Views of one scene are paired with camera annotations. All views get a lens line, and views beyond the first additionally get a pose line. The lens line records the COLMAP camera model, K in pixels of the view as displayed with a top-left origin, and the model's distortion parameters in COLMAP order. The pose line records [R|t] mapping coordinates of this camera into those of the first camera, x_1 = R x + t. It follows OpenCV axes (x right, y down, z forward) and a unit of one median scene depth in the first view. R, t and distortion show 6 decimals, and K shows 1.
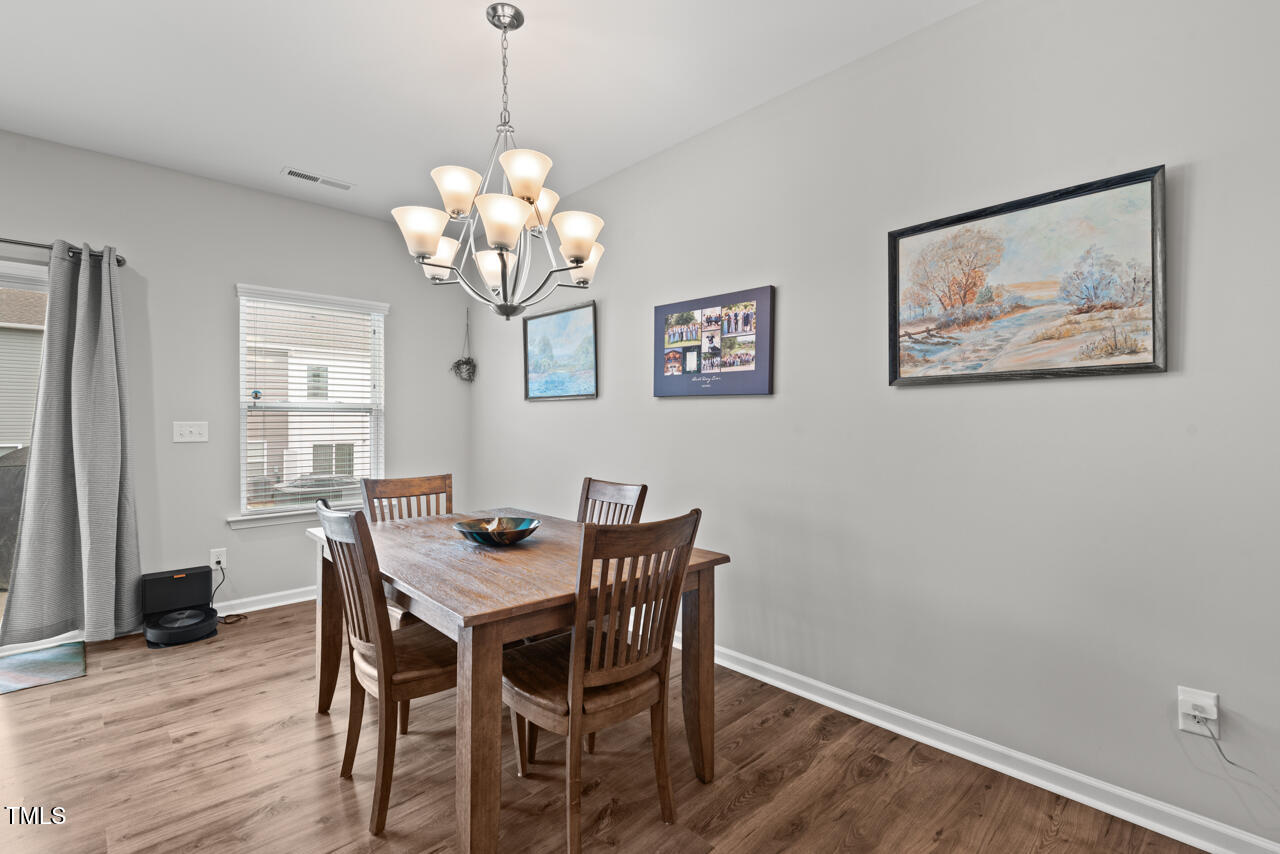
lens RADIAL K [[578.9, 0, 642.9], [0, 578.9, 422.8], [0, 0, 1]] dist [0.032755, -0.019239]
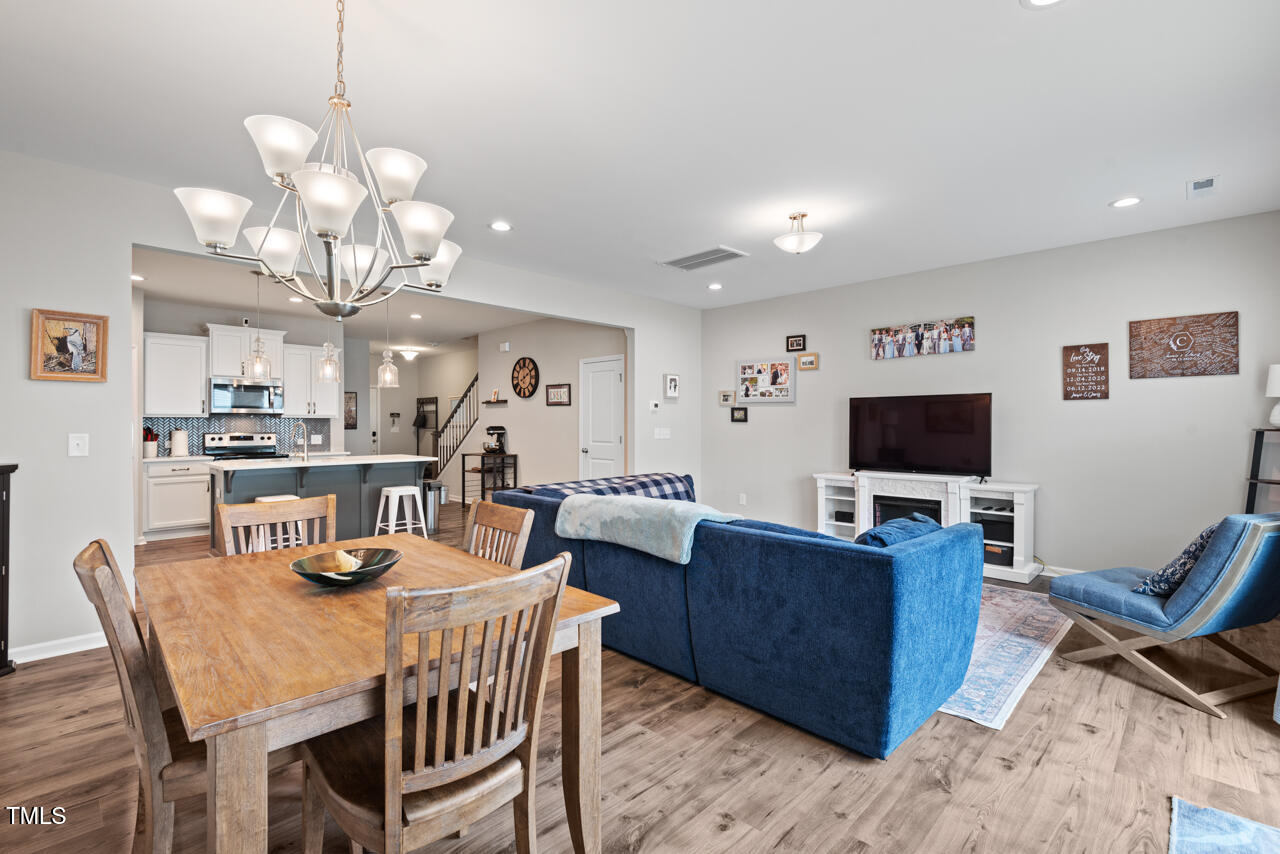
lens RADIAL K [[578.9, 0, 643.2], [0, 578.9, 423.9], [0, 0, 1]] dist [0.032755, -0.019239]
pose [[-0.999272, -0.003850, -0.037943, -0.496713], [-0.003725, 0.999987, -0.003353, -0.019777], [0.037956, -0.003209, -0.999274, 1.442270]]
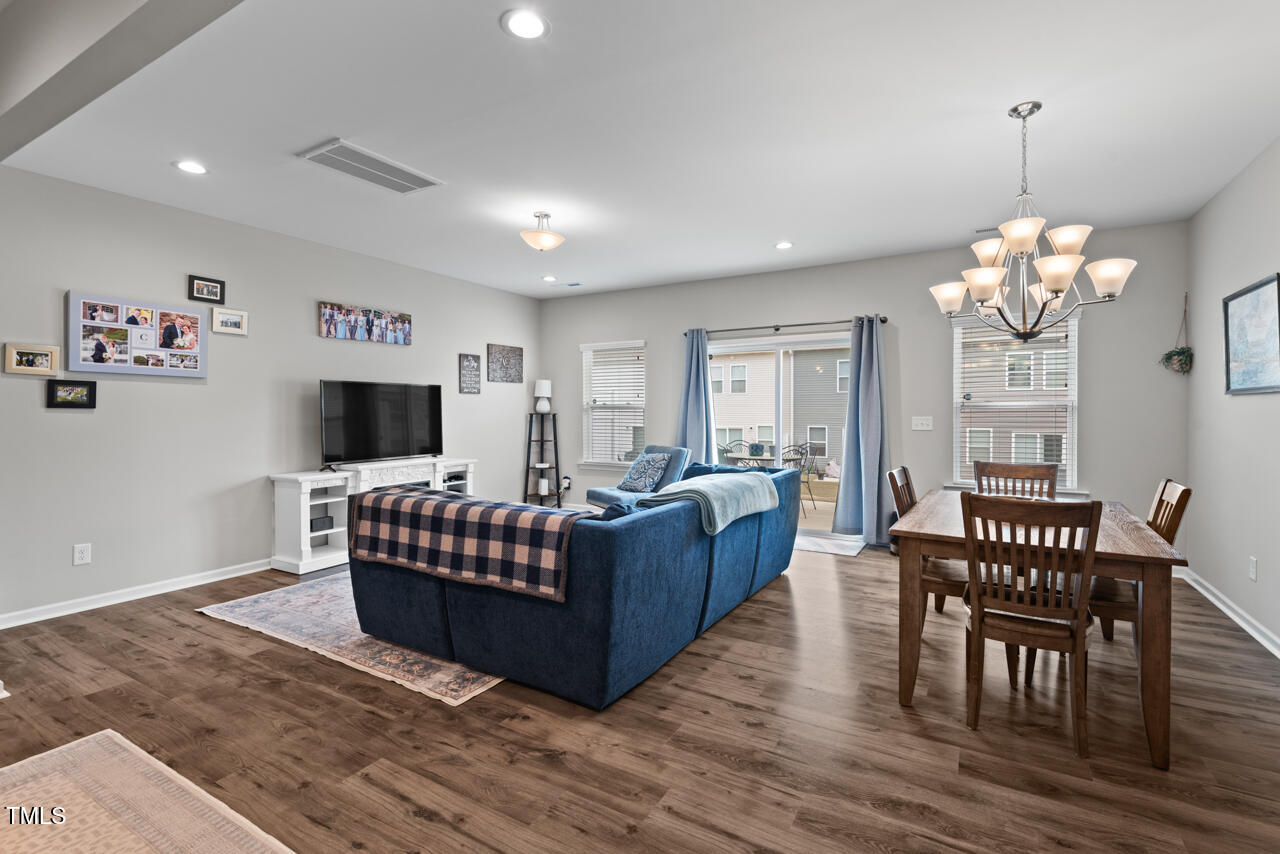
lens RADIAL K [[578.9, 0, 642.9], [0, 578.9, 417.9], [0, 0, 1]] dist [0.032755, -0.019239]
pose [[0.274429, 0.009180, -0.961564, 0.597385], [0.004873, 0.999928, 0.010937, -0.023449], [0.961595, -0.007687, 0.274364, -0.127779]]
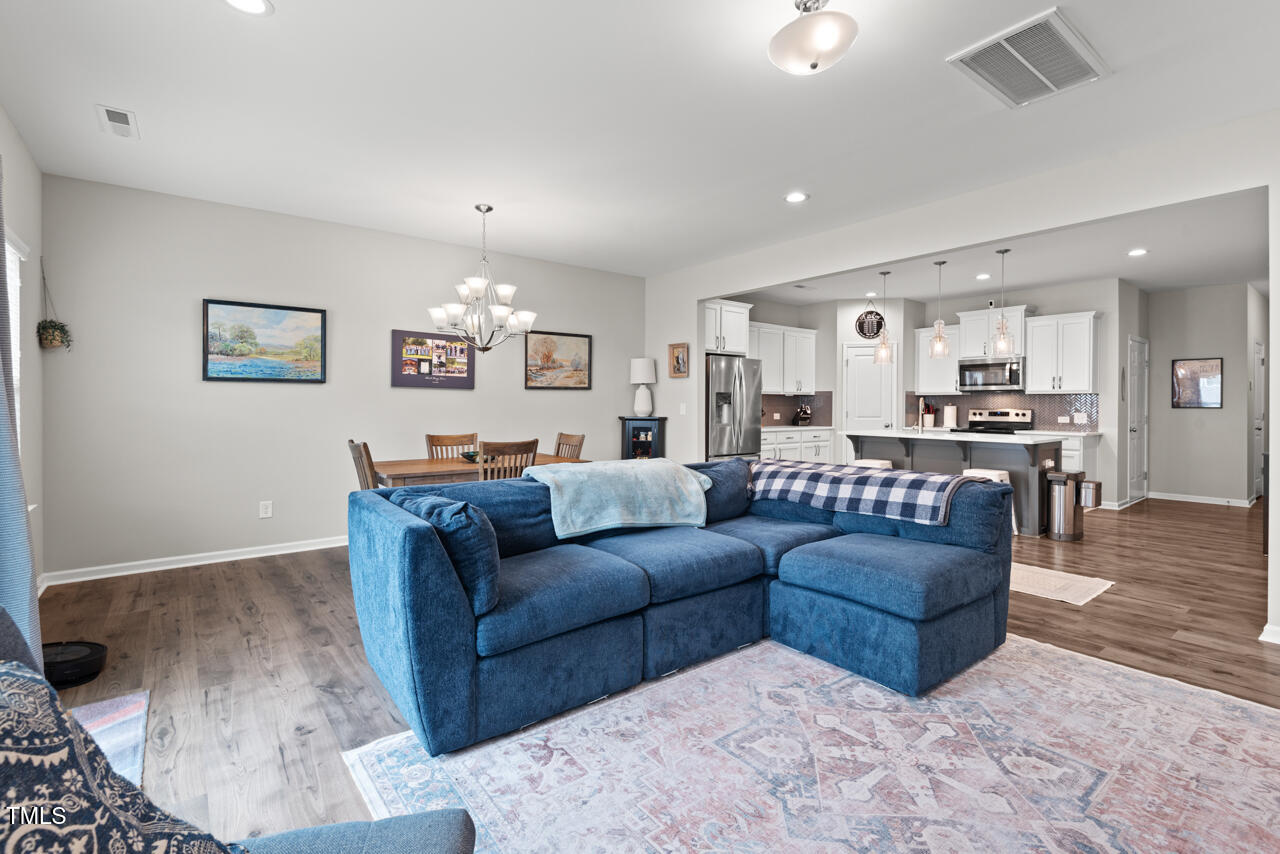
lens RADIAL K [[578.9, 0, 641.3], [0, 578.9, 410.5], [0, 0, 1]] dist [0.032755, -0.019239]
pose [[0.098462, -0.015734, 0.995016, -1.712193], [-0.006370, 0.999845, 0.016441, -0.009061], [-0.995120, -0.007957, 0.098347, 0.181994]]
